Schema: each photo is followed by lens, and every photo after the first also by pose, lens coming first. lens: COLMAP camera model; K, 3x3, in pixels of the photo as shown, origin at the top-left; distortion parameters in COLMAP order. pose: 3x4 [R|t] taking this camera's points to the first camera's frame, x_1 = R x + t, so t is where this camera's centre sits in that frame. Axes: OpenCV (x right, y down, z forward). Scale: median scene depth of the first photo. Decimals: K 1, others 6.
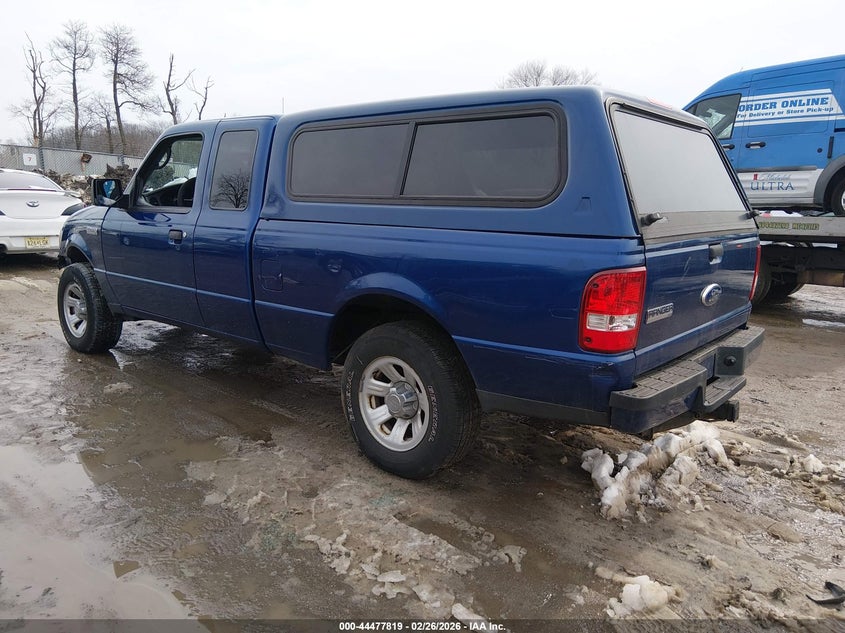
lens RADIAL K [[646.5, 0, 422.5], [0, 646.5, 316.5], [0, 0, 1]] dist [-0.000014, 0.001849]
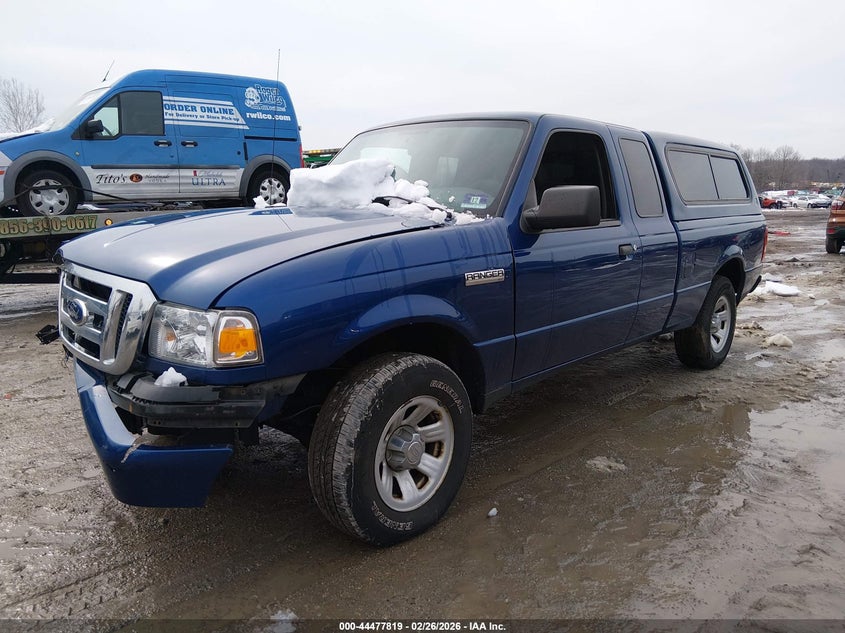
lens RADIAL K [[674.7, 0, 417.7], [0, 674.7, 319.4], [0, 0, 1]] dist [0.006135, 0.004678]
pose [[0.027526, -0.201756, 0.979049, -0.662435], [0.184529, 0.963613, 0.193388, -0.133494], [-0.982442, 0.175340, 0.063754, 0.620587]]
